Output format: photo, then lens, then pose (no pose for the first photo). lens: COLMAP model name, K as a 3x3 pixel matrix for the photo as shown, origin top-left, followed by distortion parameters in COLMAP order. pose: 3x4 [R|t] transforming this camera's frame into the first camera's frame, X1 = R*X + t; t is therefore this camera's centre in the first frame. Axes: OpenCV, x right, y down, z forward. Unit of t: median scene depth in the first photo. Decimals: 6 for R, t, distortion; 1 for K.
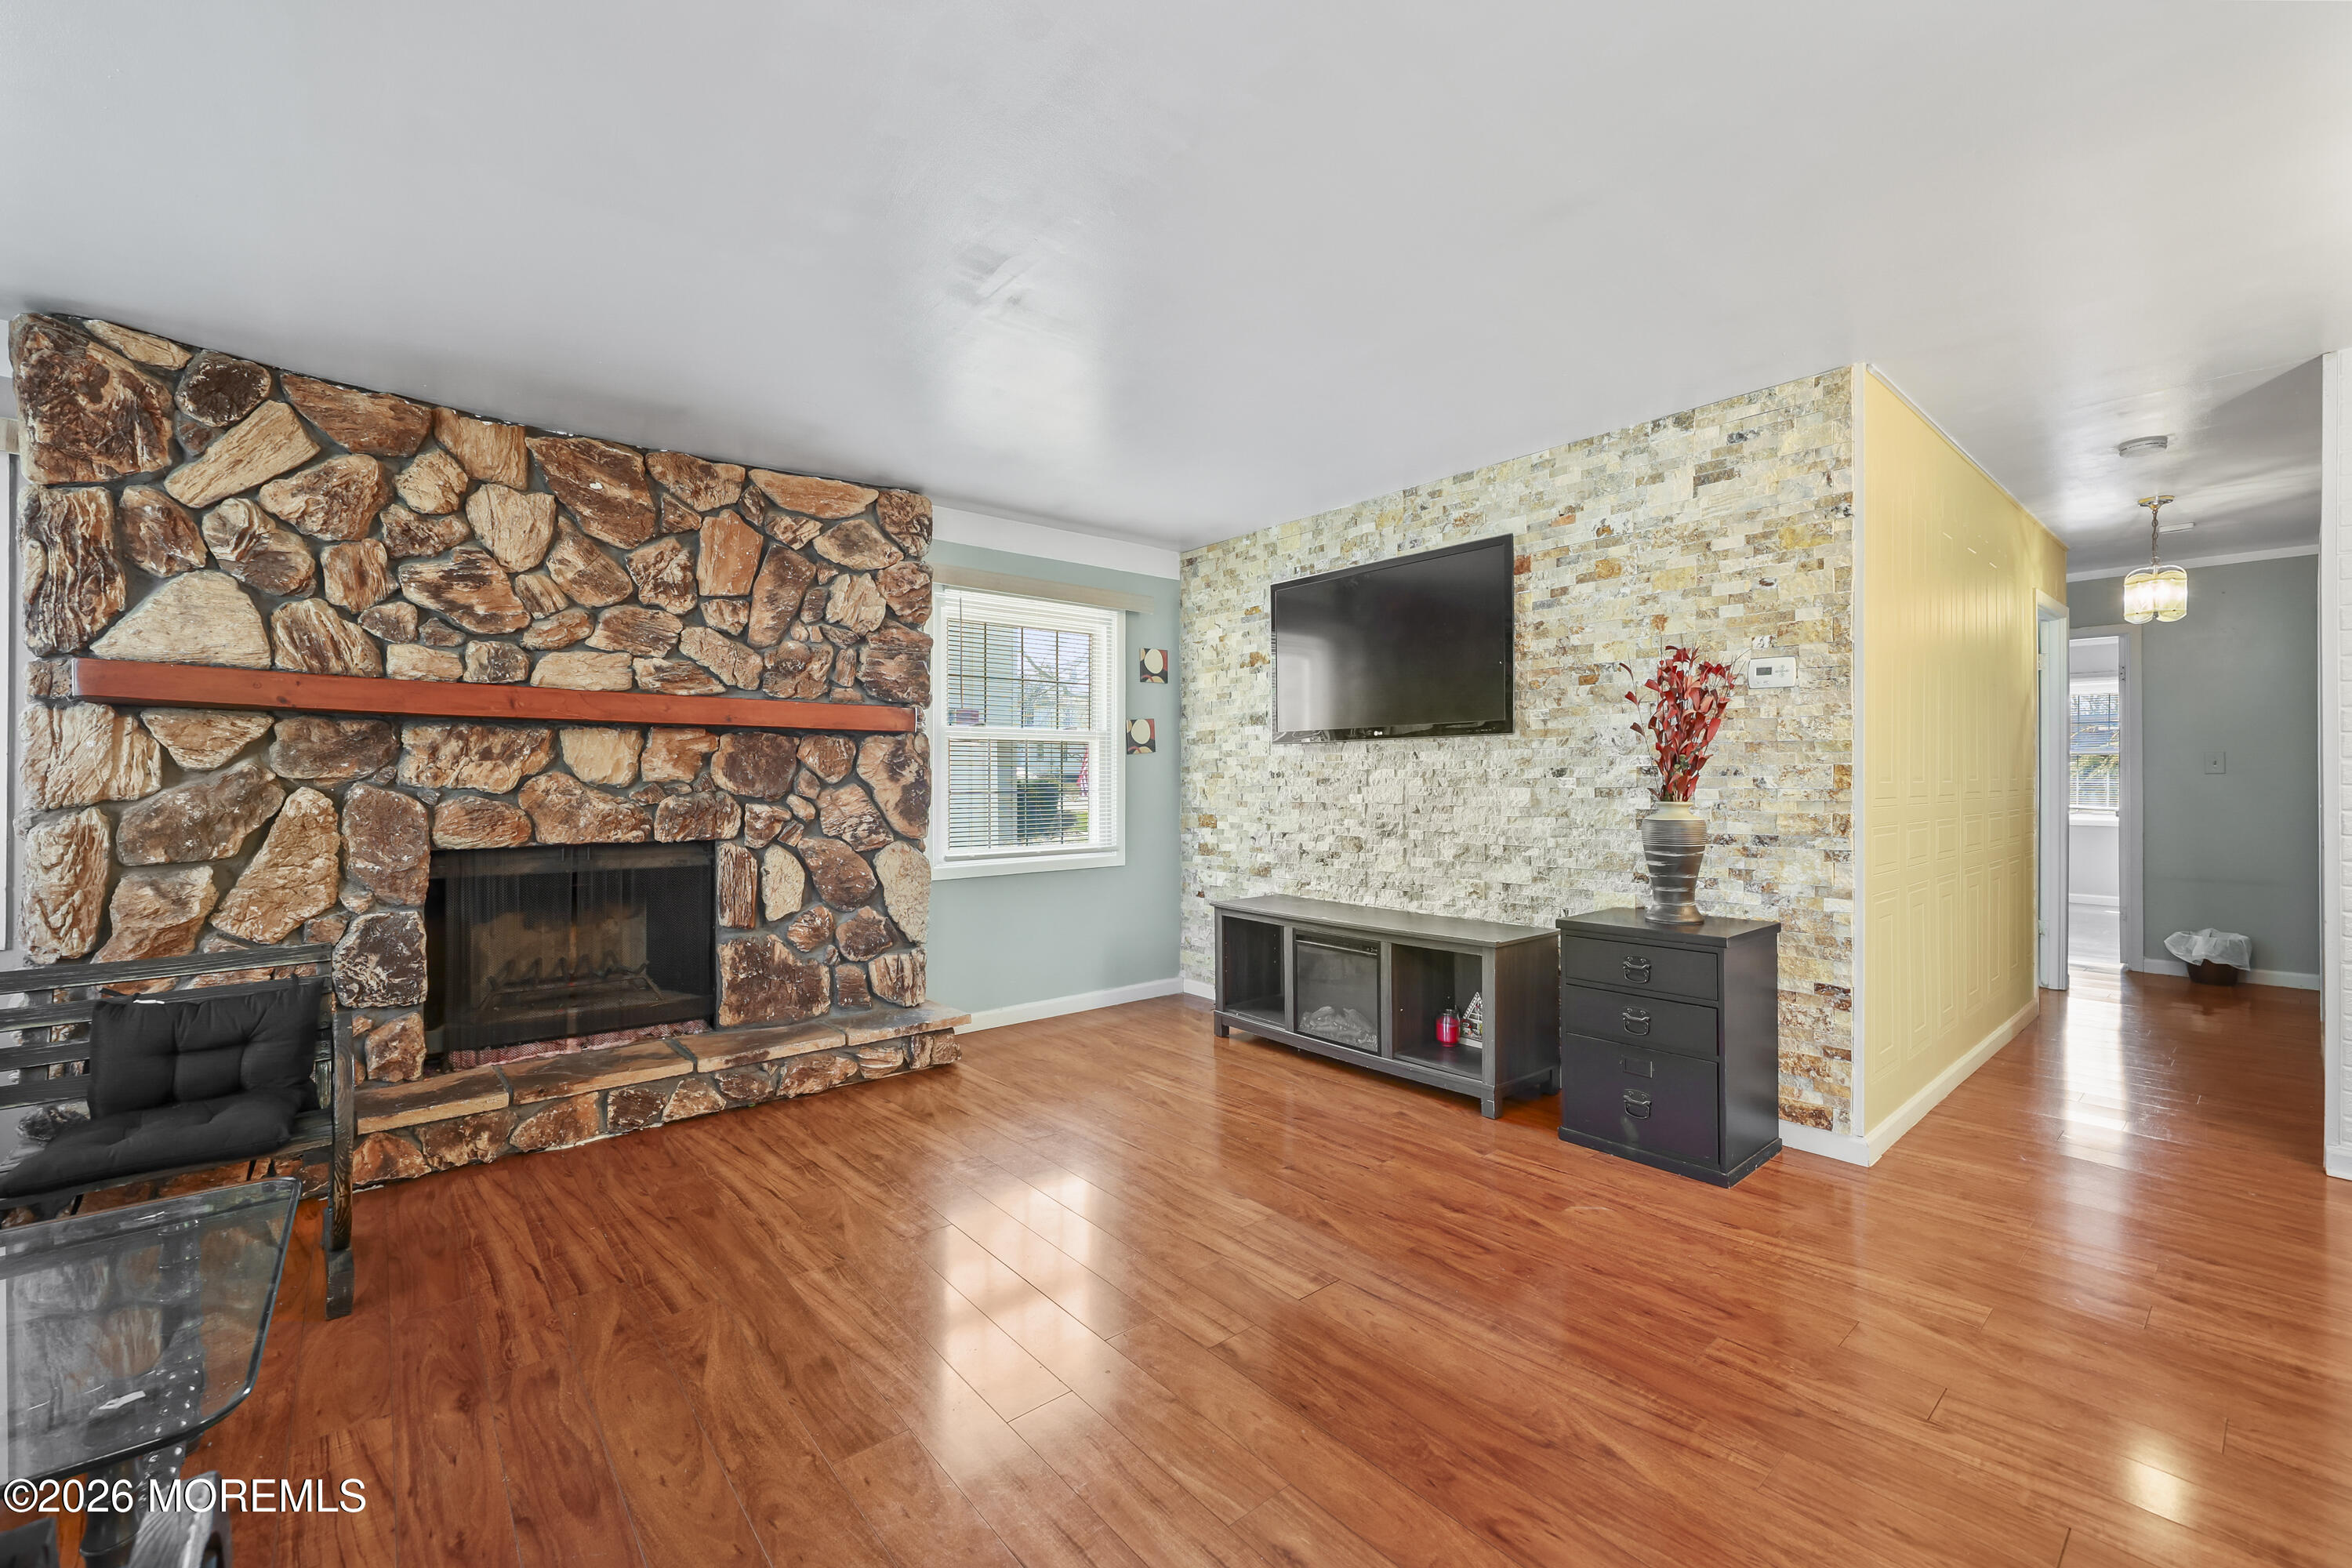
lens RADIAL K [[959.9, 0, 1181.5], [0, 959.9, 779.1], [0, 0, 1]] dist [0.000943, 0.000042]
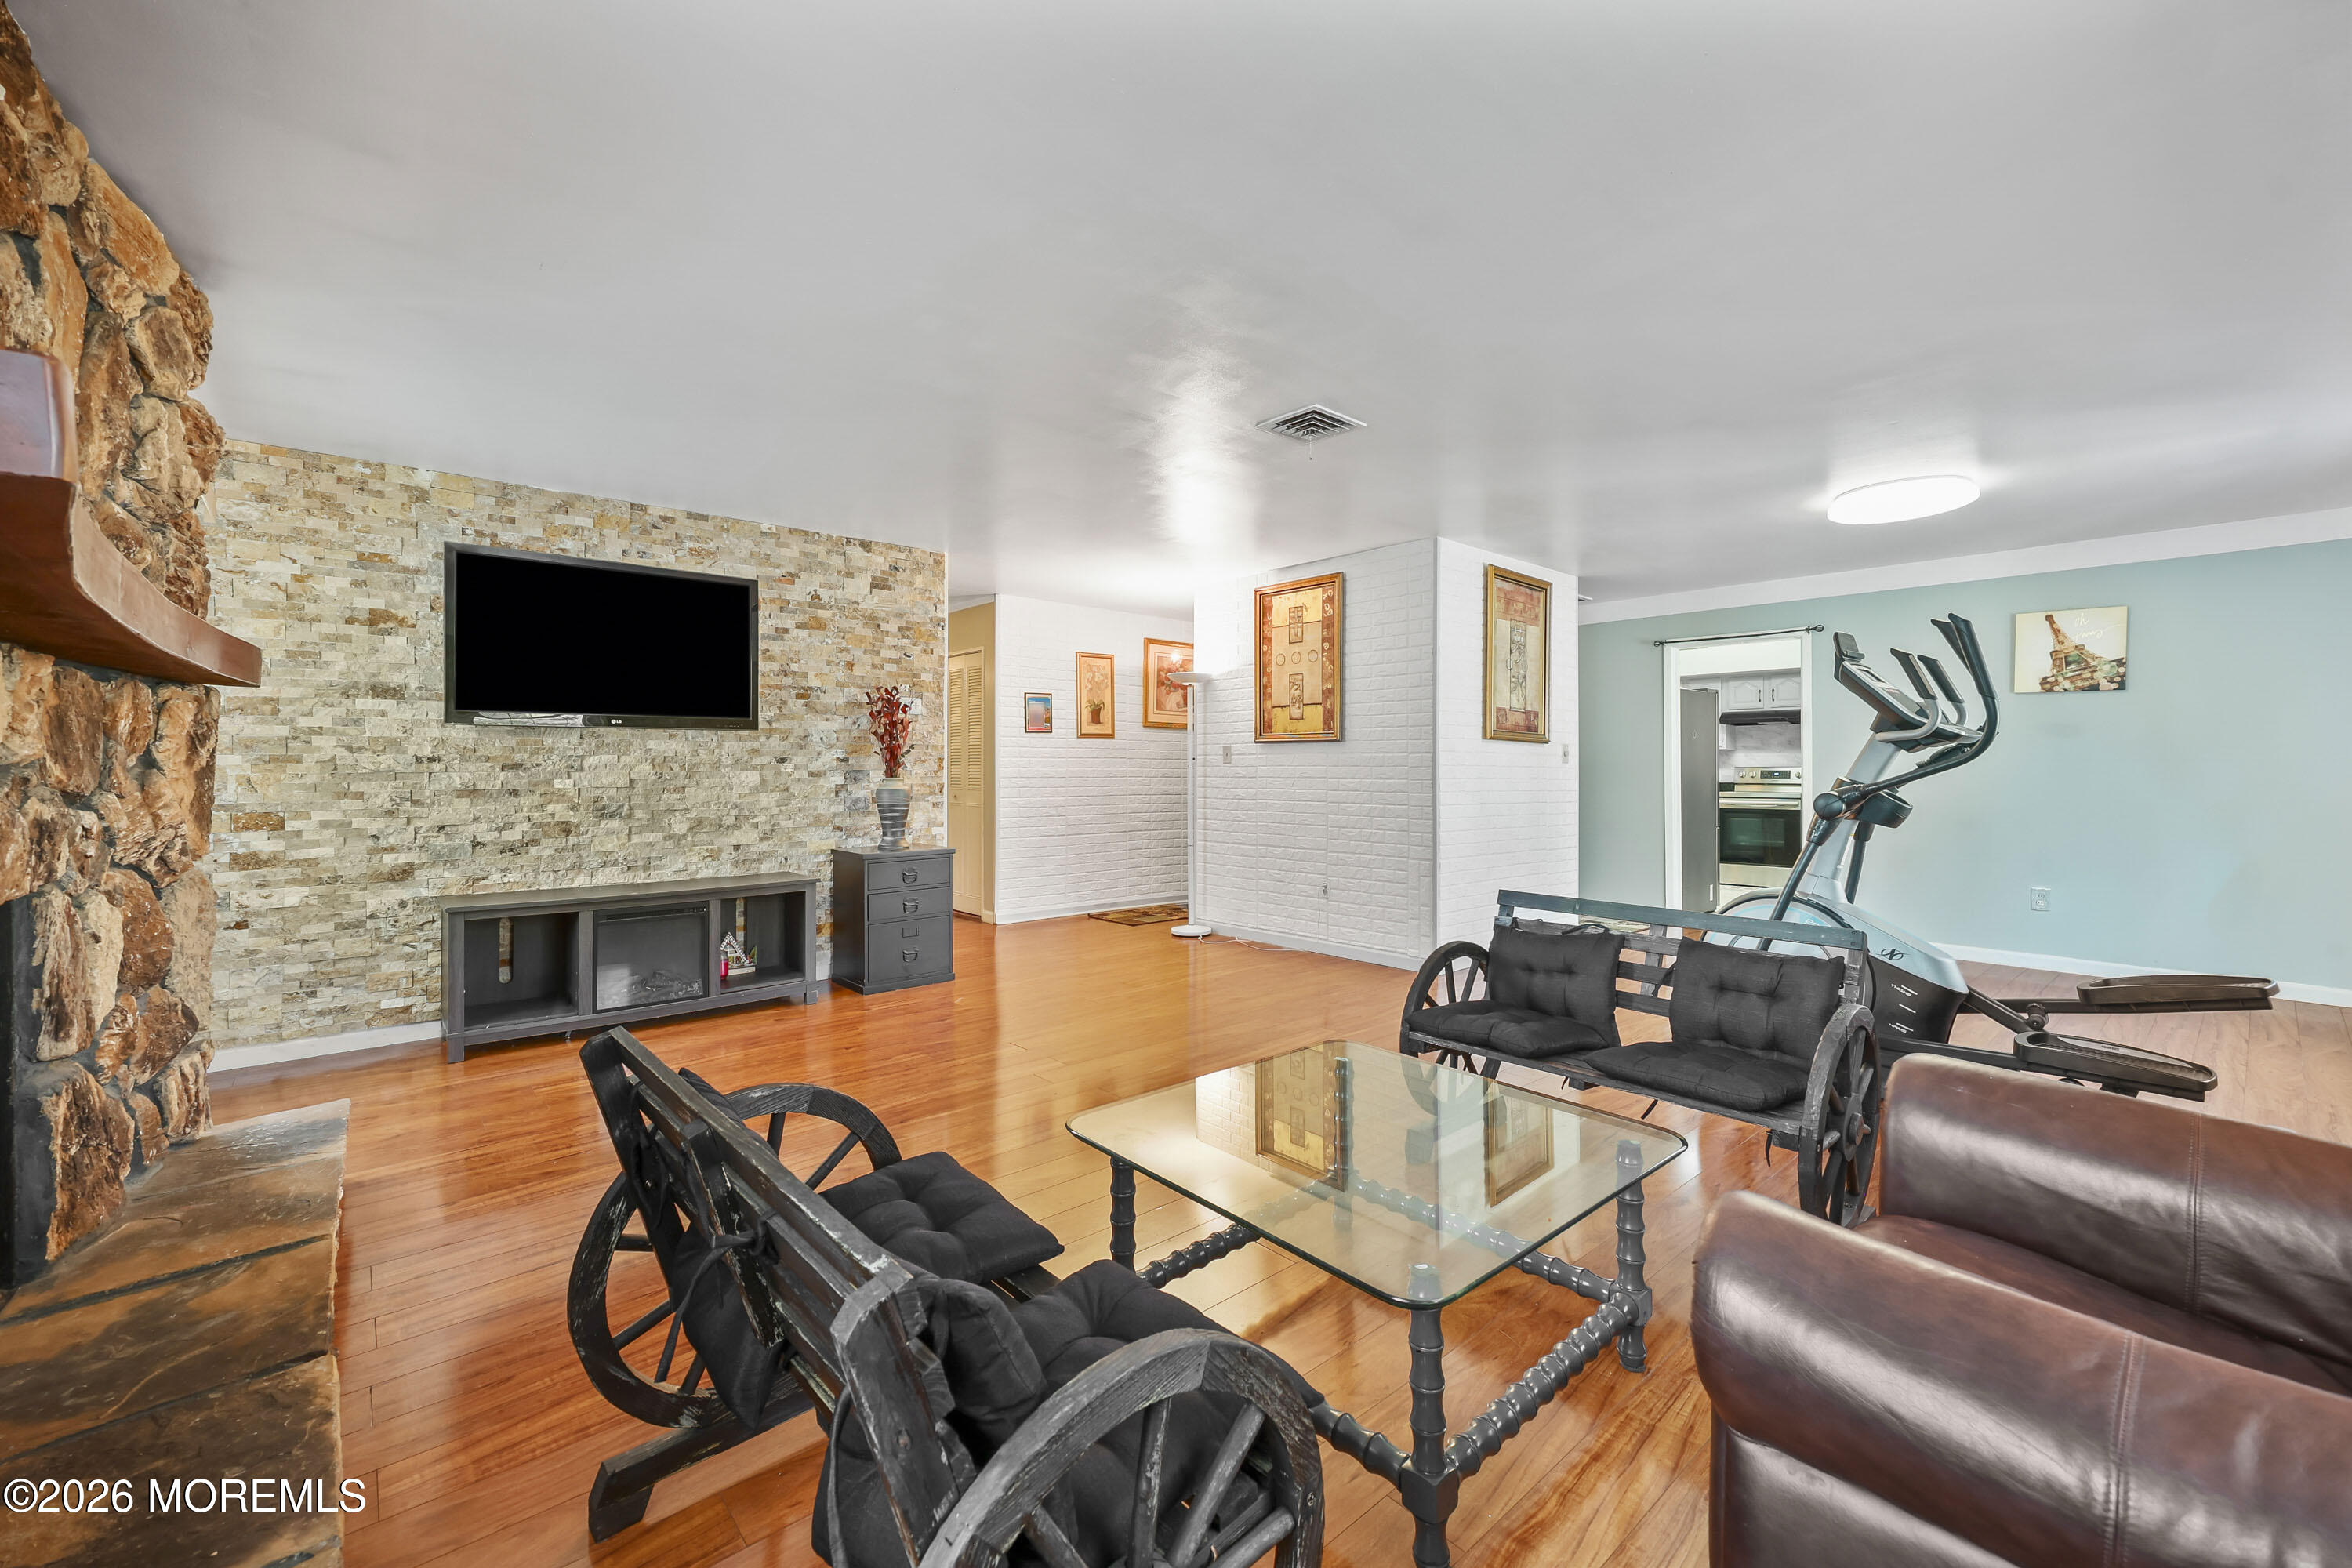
lens RADIAL K [[959.9, 0, 1182.3], [0, 959.9, 772.4], [0, 0, 1]] dist [0.000943, 0.000042]
pose [[-0.019482, -0.004642, 0.999799, -0.990817], [0.001406, 0.999988, 0.004671, 0.005335], [-0.999809, 0.001497, -0.019475, 0.433753]]
